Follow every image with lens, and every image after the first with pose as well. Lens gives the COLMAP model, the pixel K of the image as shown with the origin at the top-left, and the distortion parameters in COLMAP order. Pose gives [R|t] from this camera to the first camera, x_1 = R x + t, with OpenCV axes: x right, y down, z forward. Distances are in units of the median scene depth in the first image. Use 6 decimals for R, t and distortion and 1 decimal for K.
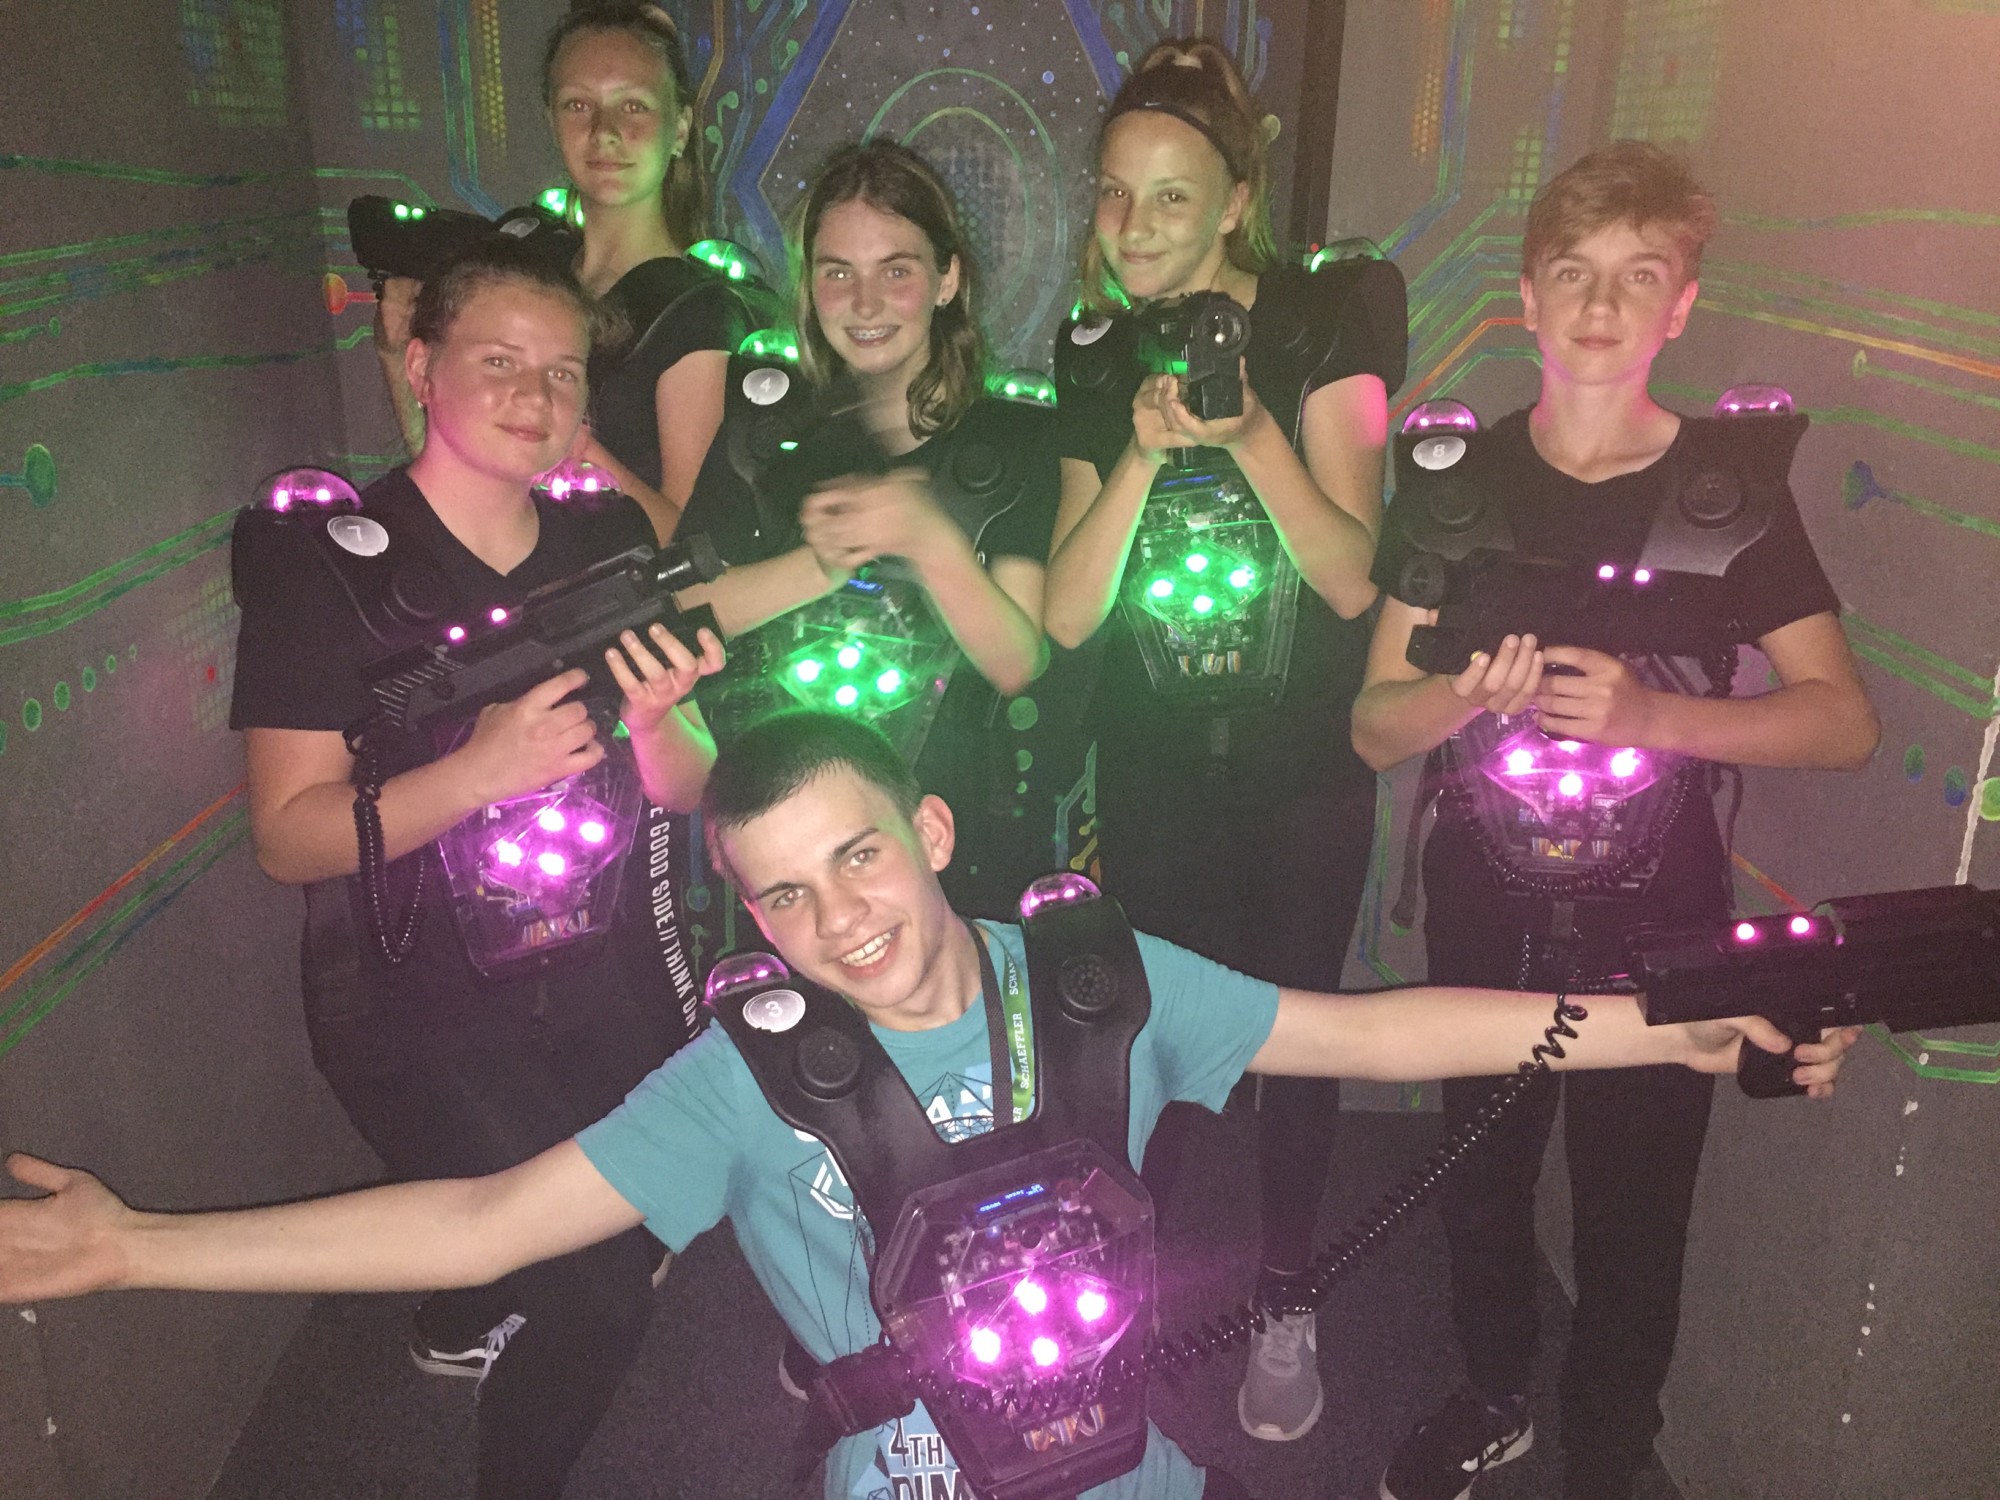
lens RADIAL K [[1677.2, 0, 1008.6], [0, 1677.2, 745.1], [0, 0, 1]] dist [0.048223, -0.072372]
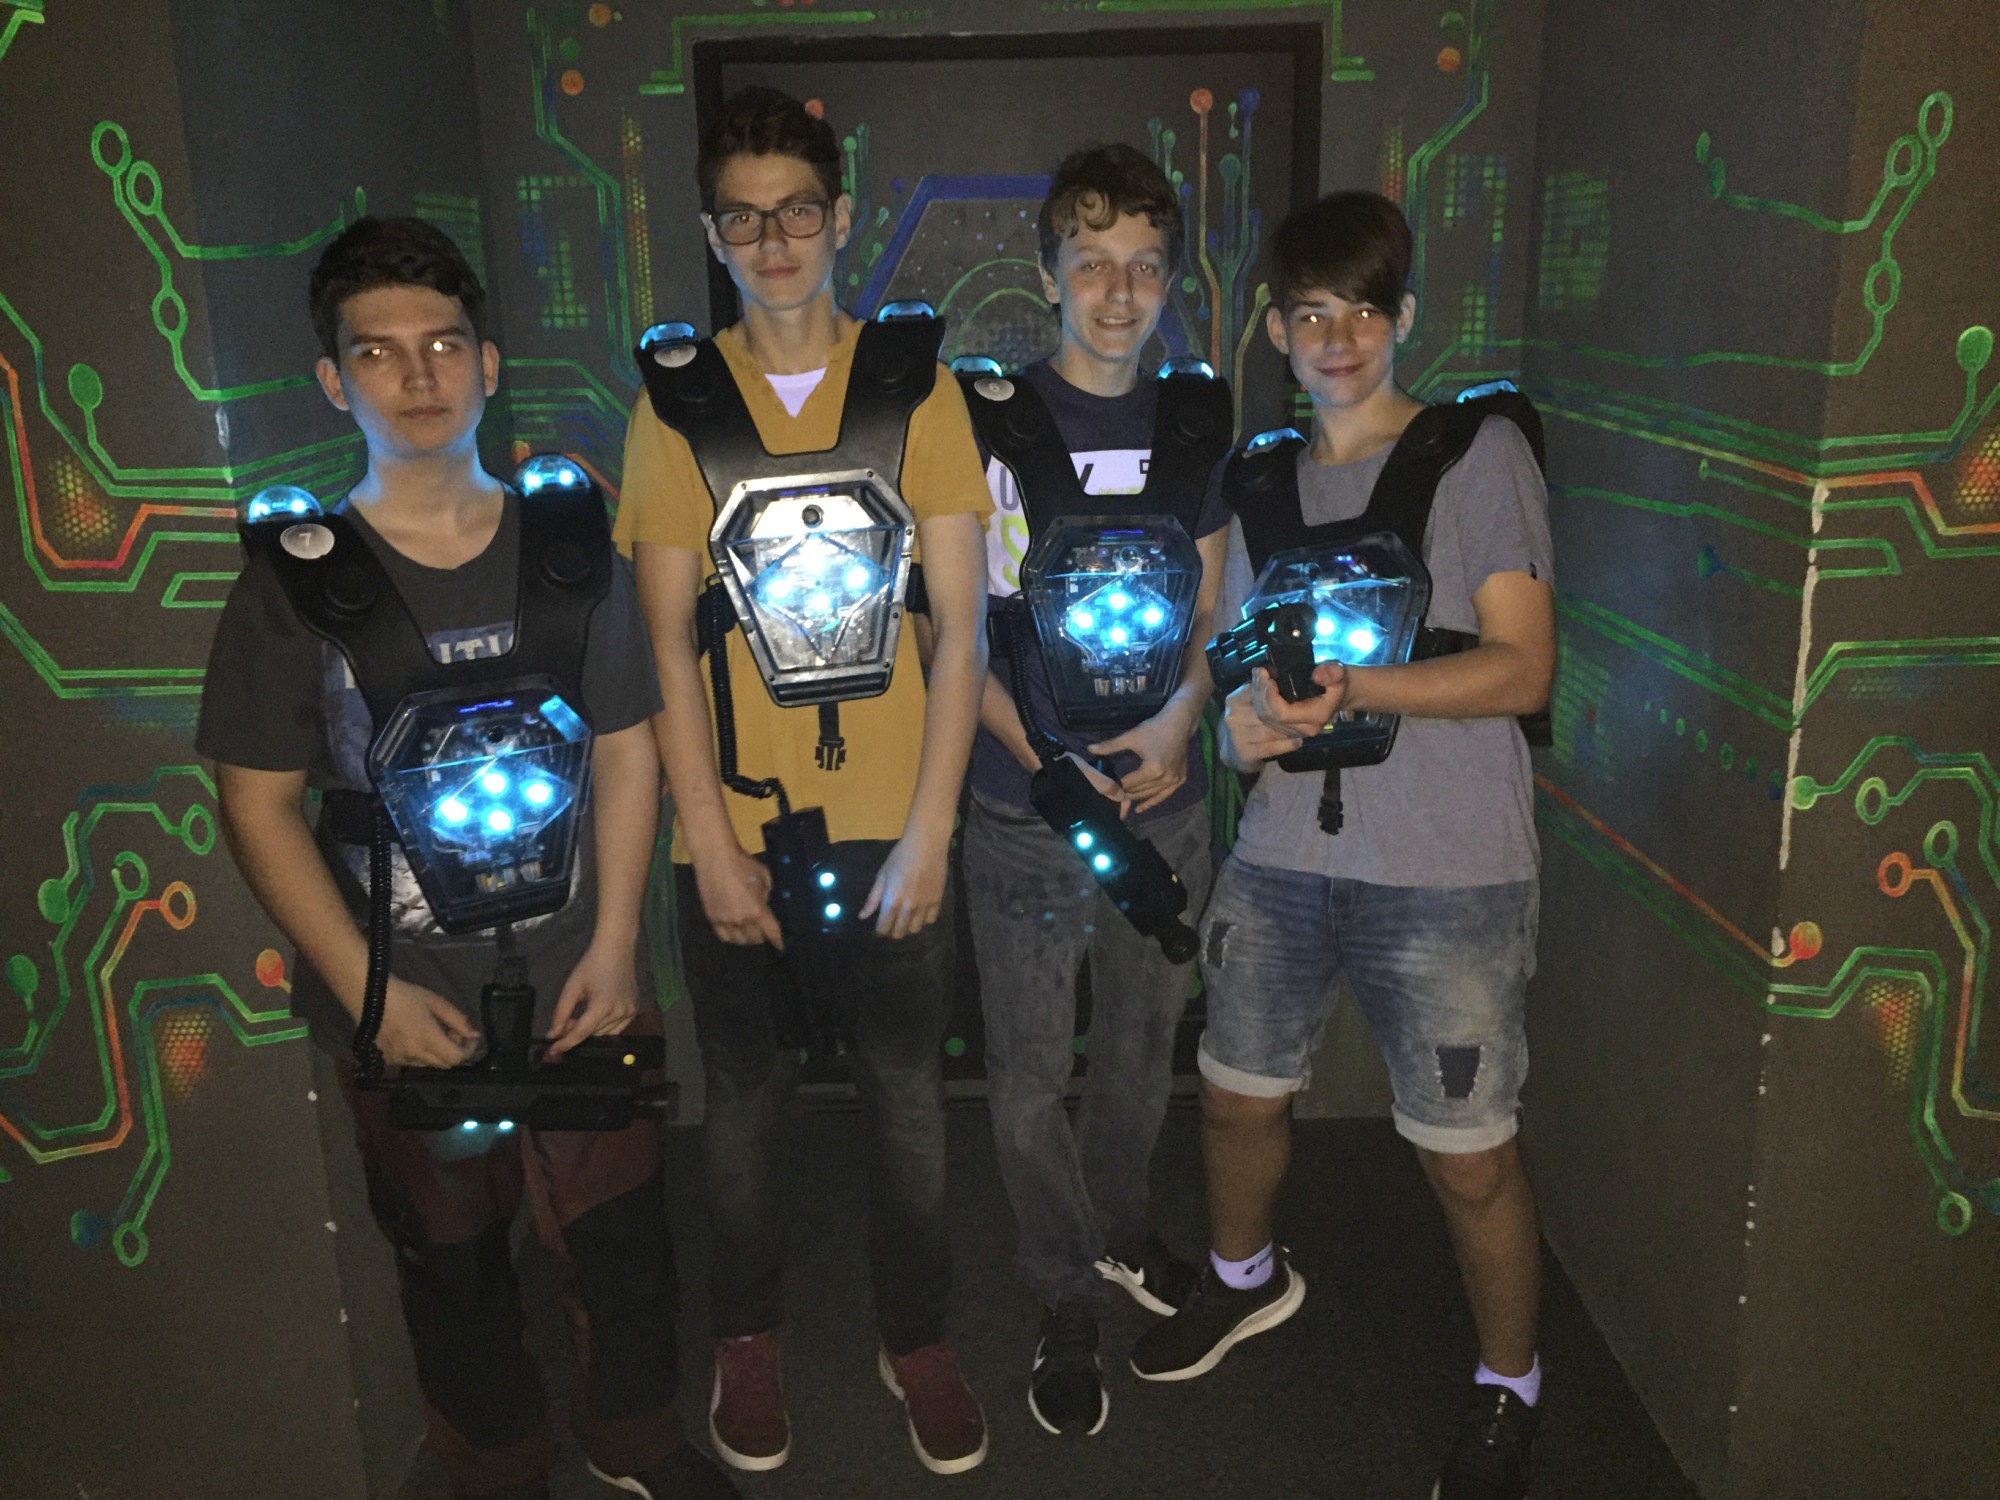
lens RADIAL K [[1677.2, 0, 1012.8], [0, 1677.2, 746.0], [0, 0, 1]] dist [0.048223, -0.072372]
pose [[0.998483, -0.029729, -0.046336, 0.019913], [0.026482, 0.997252, -0.069191, 0.046131], [0.048266, 0.067859, 0.996527, -0.225299]]
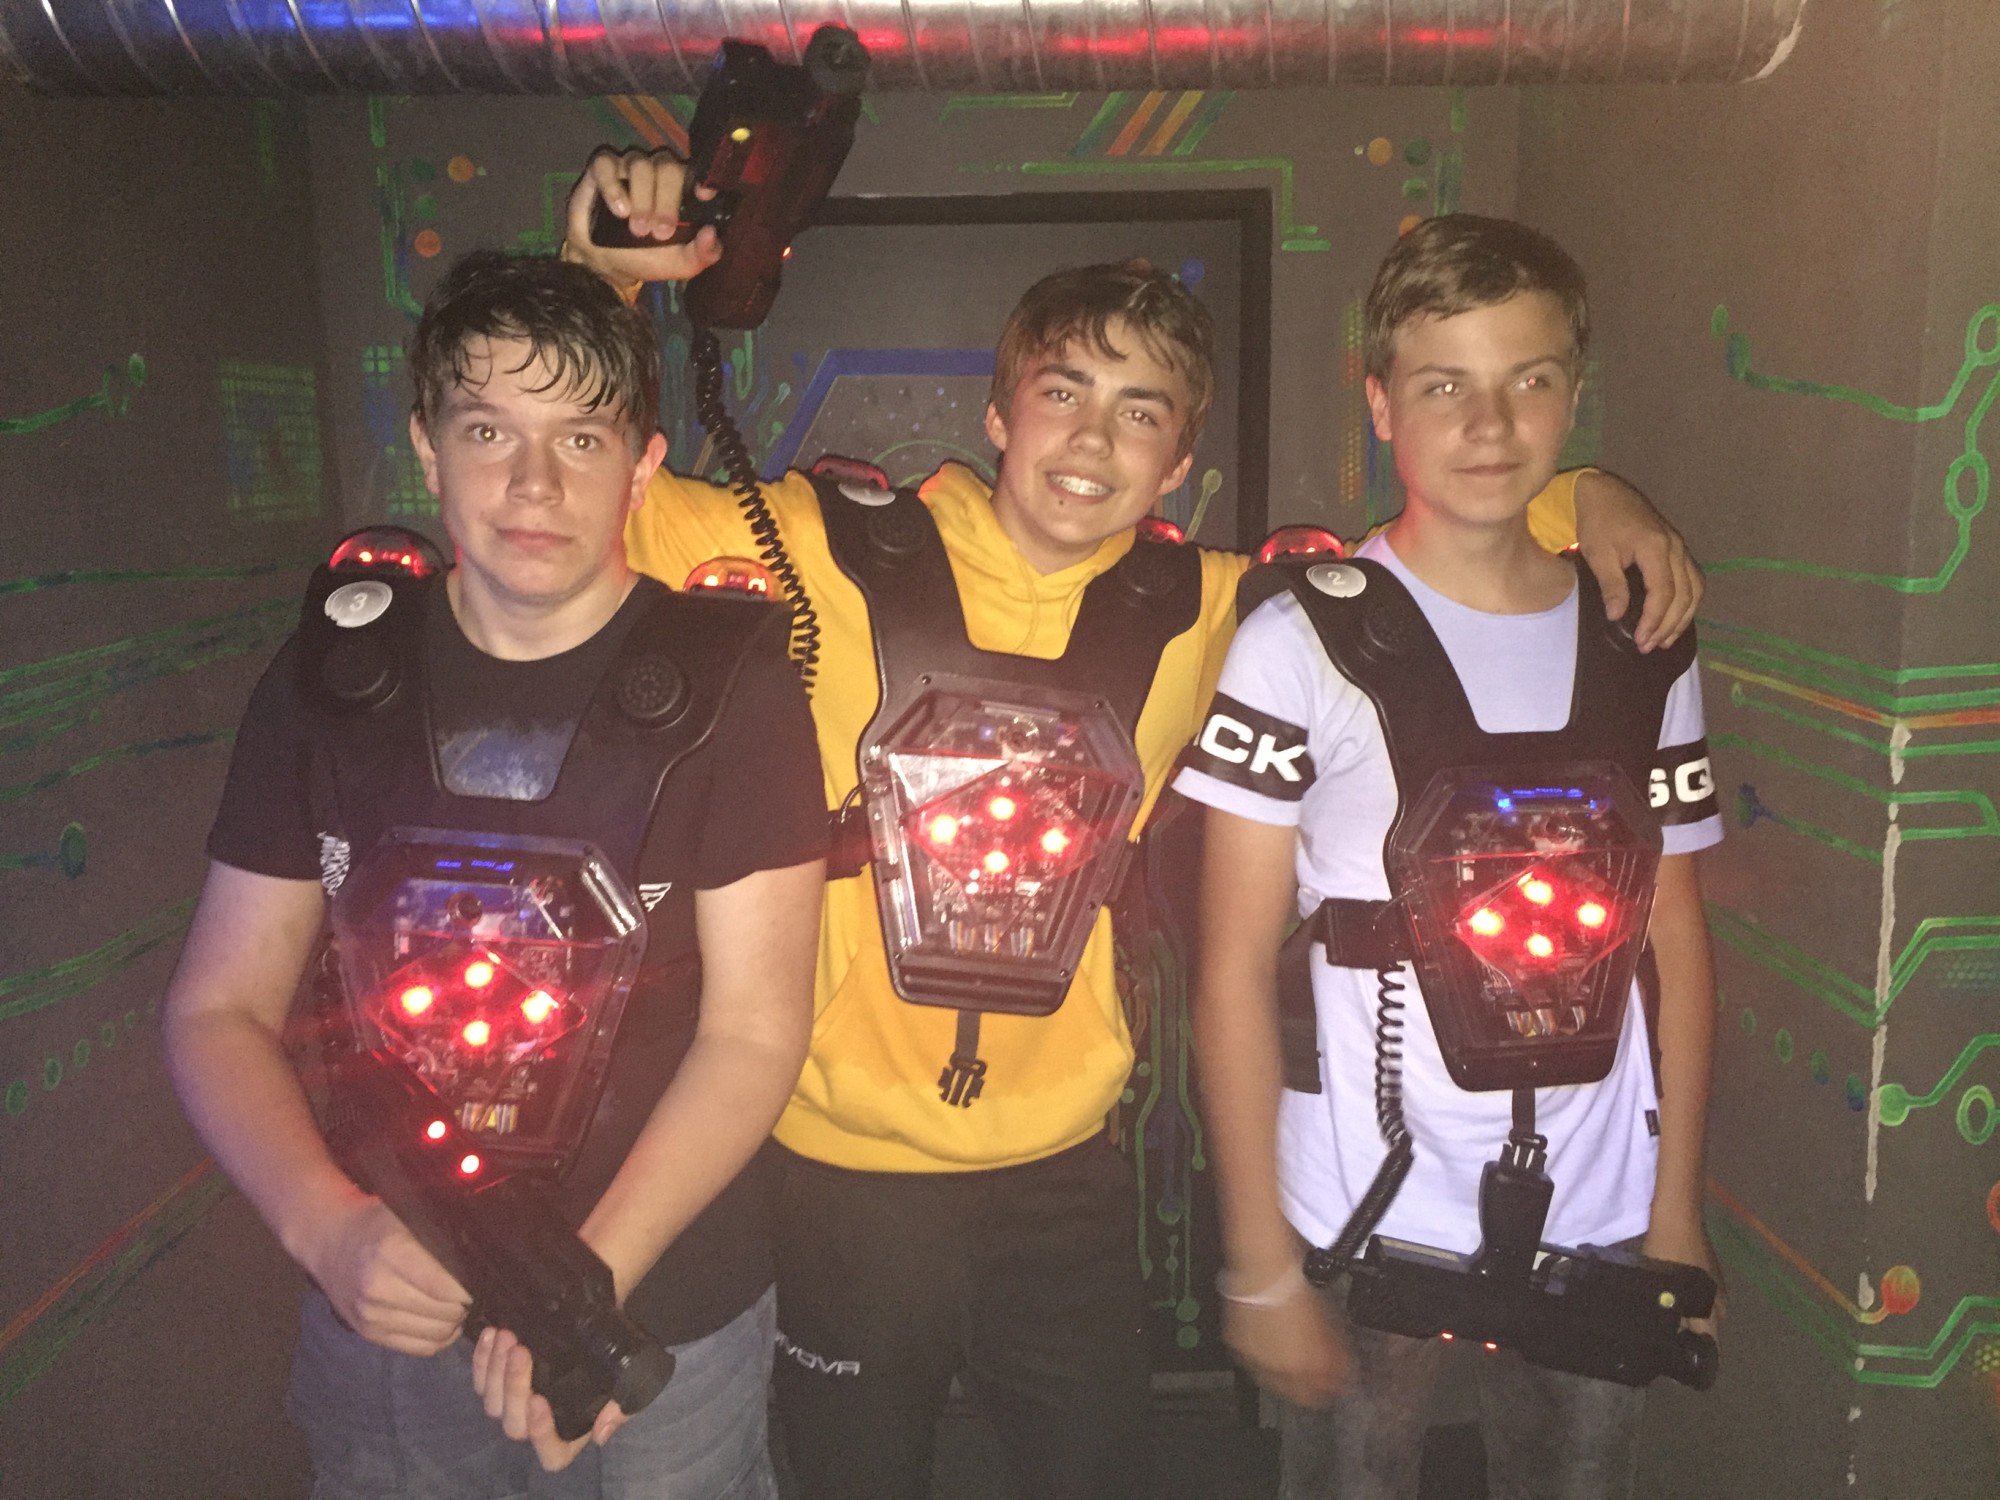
lens RADIAL K [[1677.2, 0, 1007.0], [0, 1677.2, 743.1], [0, 0, 1]] dist [0.048223, -0.072372]
pose [[0.999291, -0.032243, -0.019416, 0.040148], [0.028533, 0.985400, -0.167848, -0.018956], [0.024544, 0.167175, 0.985622, -0.057105]]
